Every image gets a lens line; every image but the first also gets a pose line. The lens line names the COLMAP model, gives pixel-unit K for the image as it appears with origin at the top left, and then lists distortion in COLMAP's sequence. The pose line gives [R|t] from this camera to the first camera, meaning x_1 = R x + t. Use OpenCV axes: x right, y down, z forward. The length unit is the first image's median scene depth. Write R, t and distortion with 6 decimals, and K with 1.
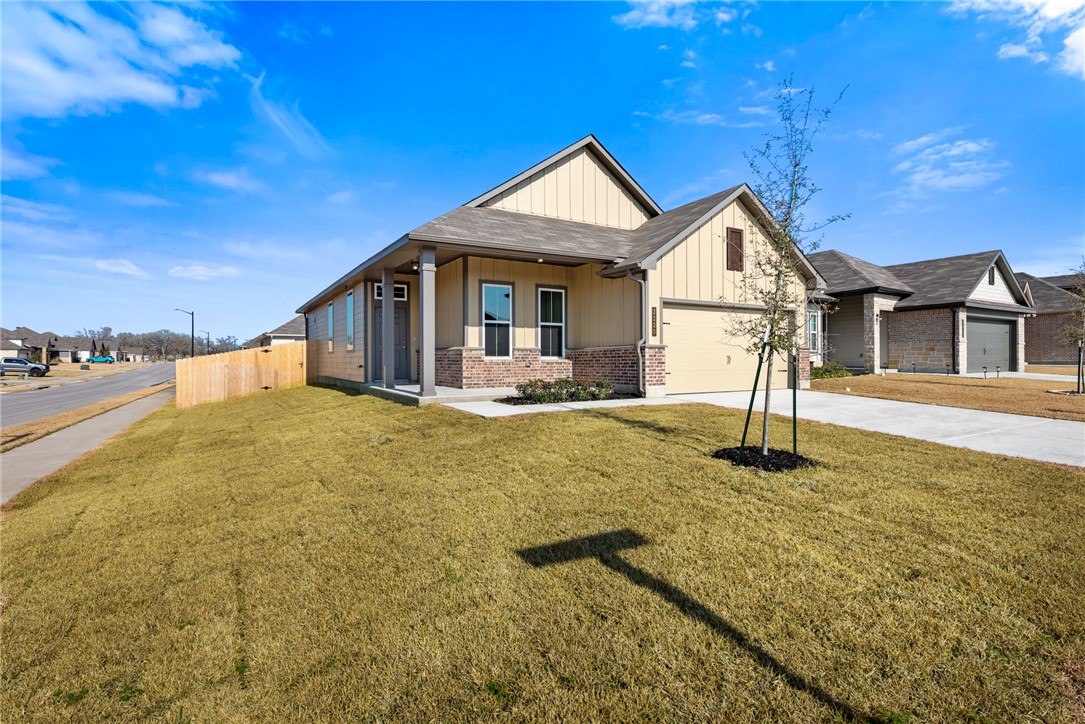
lens RADIAL K [[517.9, 0, 537.5], [0, 517.9, 355.5], [0, 0, 1]] dist [0.006359, -0.001683]
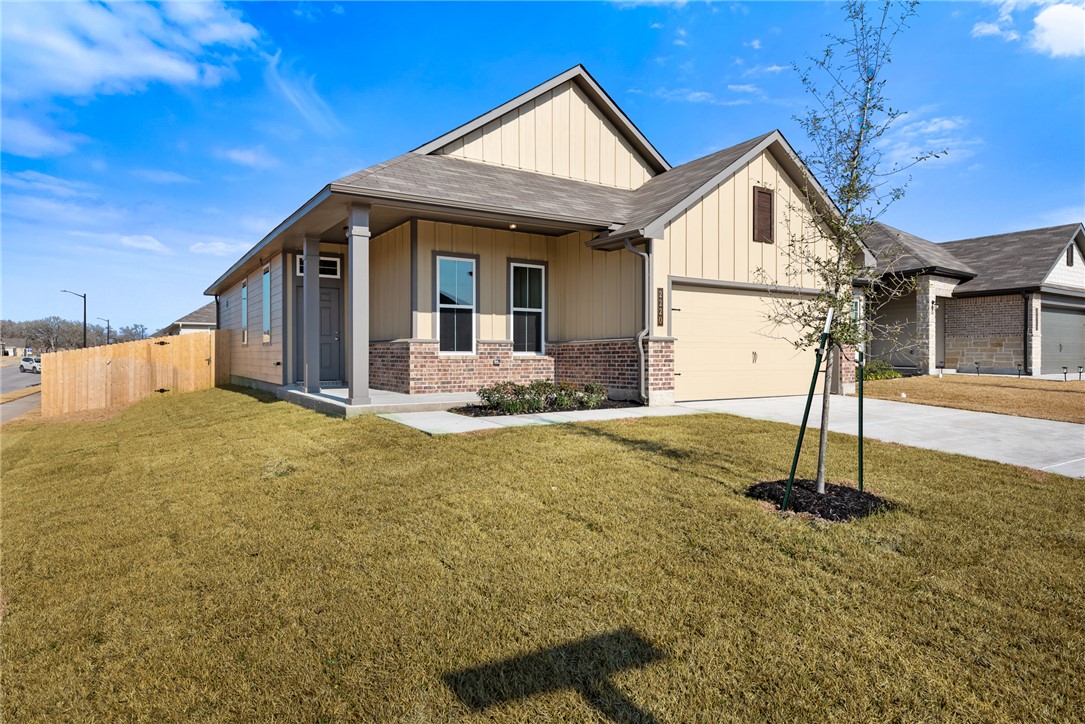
lens RADIAL K [[621.3, 0, 536.5], [0, 621.3, 356.3], [0, 0, 1]] dist [0.014169, -0.008223]
pose [[0.999469, 0.003792, 0.032352, 0.011522], [-0.004100, 0.999947, 0.009459, -0.000290], [-0.032314, -0.009587, 0.999432, 0.078942]]
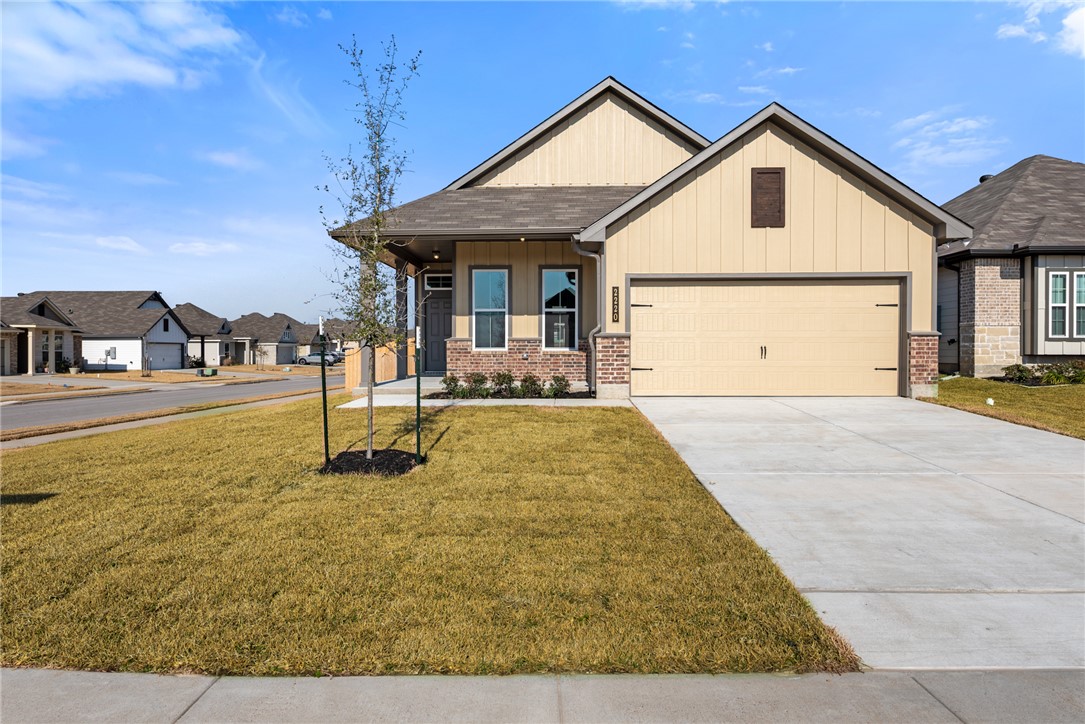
lens RADIAL K [[621.3, 0, 547.2], [0, 621.3, 353.8], [0, 0, 1]] dist [0.014169, -0.008223]
pose [[0.852224, 0.005134, -0.523152, 0.595021], [0.002356, 0.999904, 0.013650, -0.002021], [0.523172, -0.012865, 0.852130, 0.113404]]
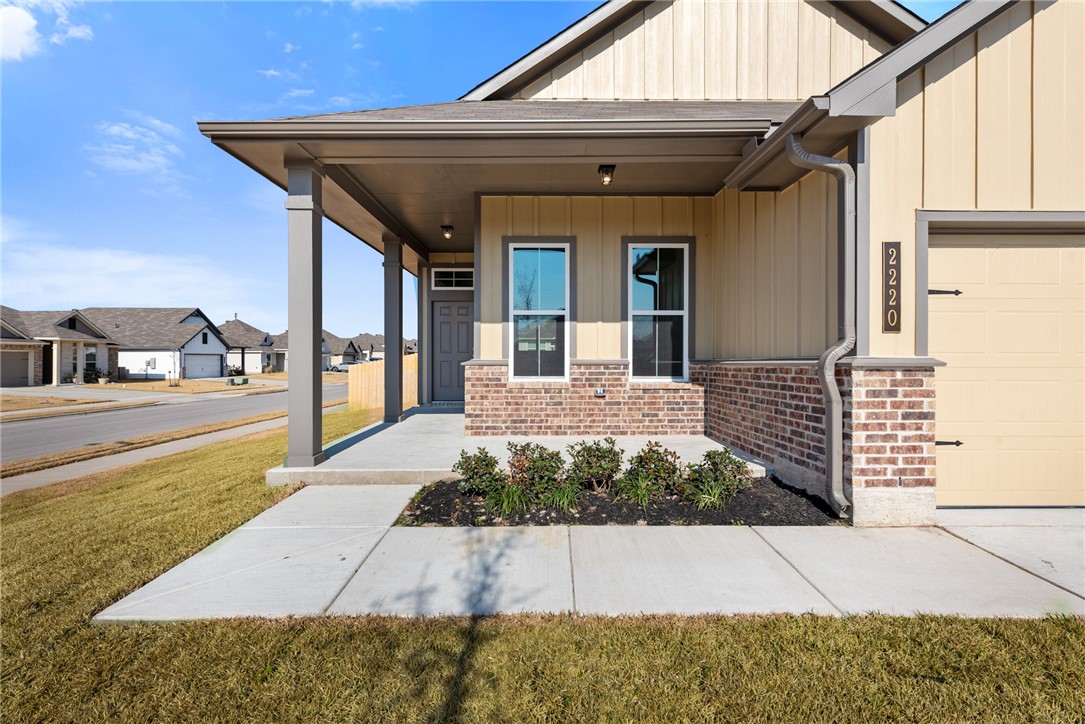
lens RADIAL K [[460.5, 0, 543.7], [0, 460.5, 358.8], [0, 0, 1]] dist [0.009418, -0.001957]
pose [[0.866269, 0.004384, -0.499559, 0.168657], [0.000682, 0.999950, 0.009958, -0.021784], [0.499578, -0.008967, 0.866223, 0.595351]]
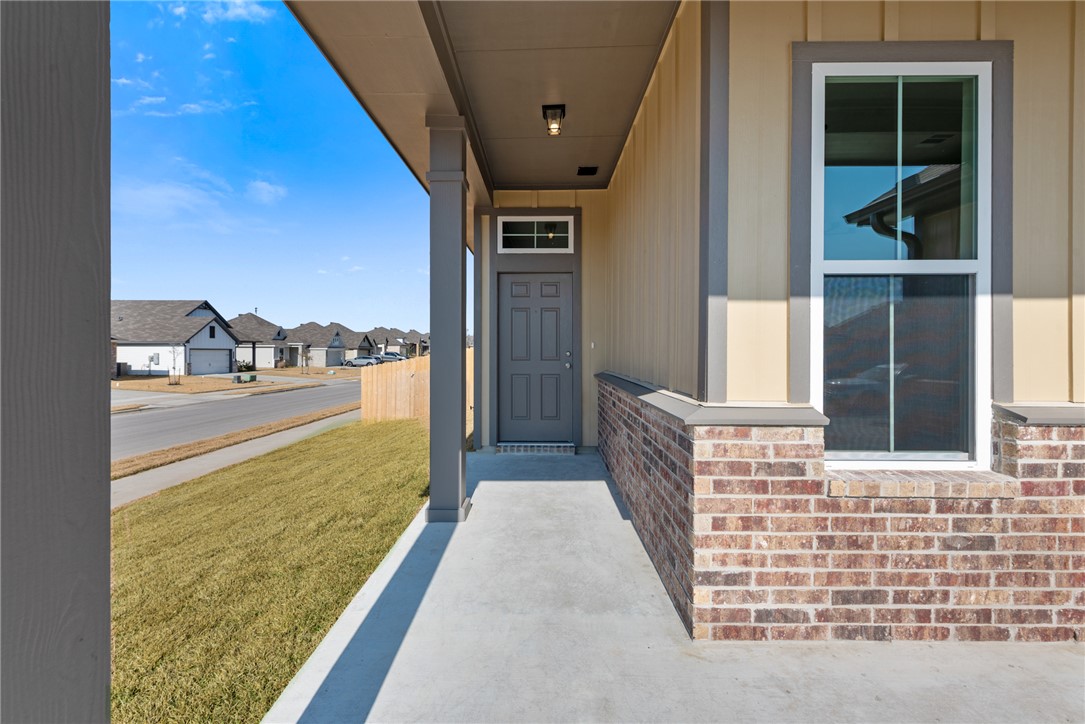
lens RADIAL K [[447.8, 0, 543.9], [0, 447.8, 352.4], [0, 0, 1]] dist [0.006451, -0.000365]
pose [[0.856844, 0.006512, -0.515534, -0.104857], [-0.000699, 0.999934, 0.011468, -0.036868], [0.515575, -0.009466, 0.856792, 0.809763]]
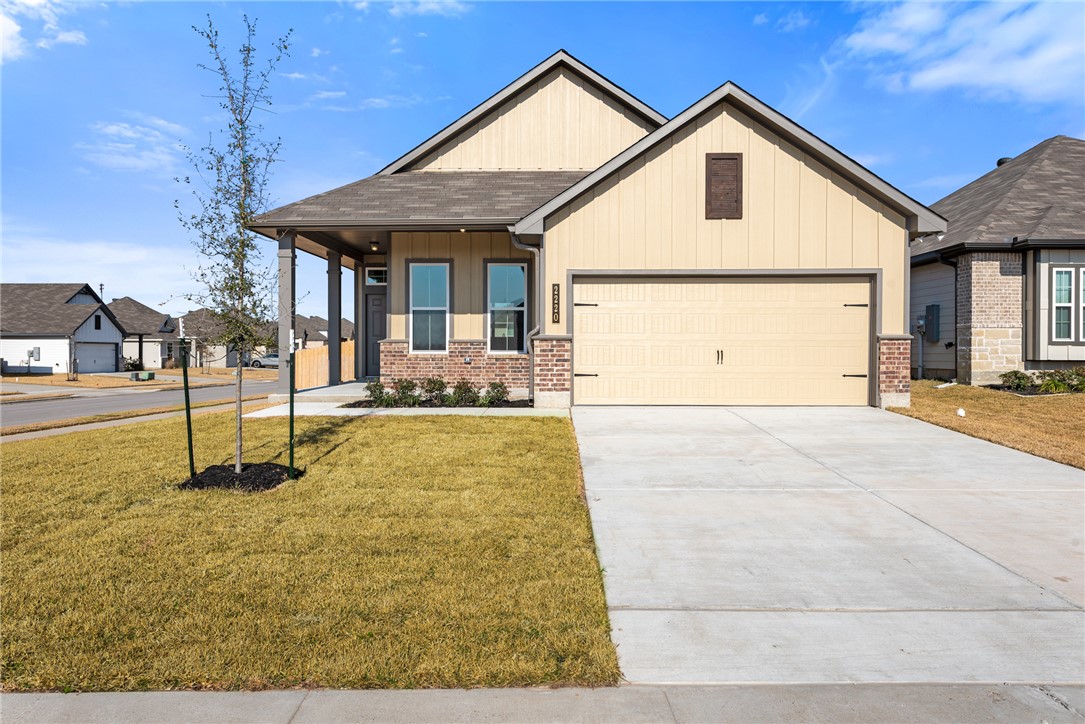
lens RADIAL K [[708.5, 0, 547.9], [0, 708.5, 356.4], [0, 0, 1]] dist [0.014061, -0.007889]
pose [[0.854106, 0.008192, -0.520035, 0.681562], [-0.000822, 0.999896, 0.014401, -0.005089], [0.520099, -0.011873, 0.854024, 0.135131]]
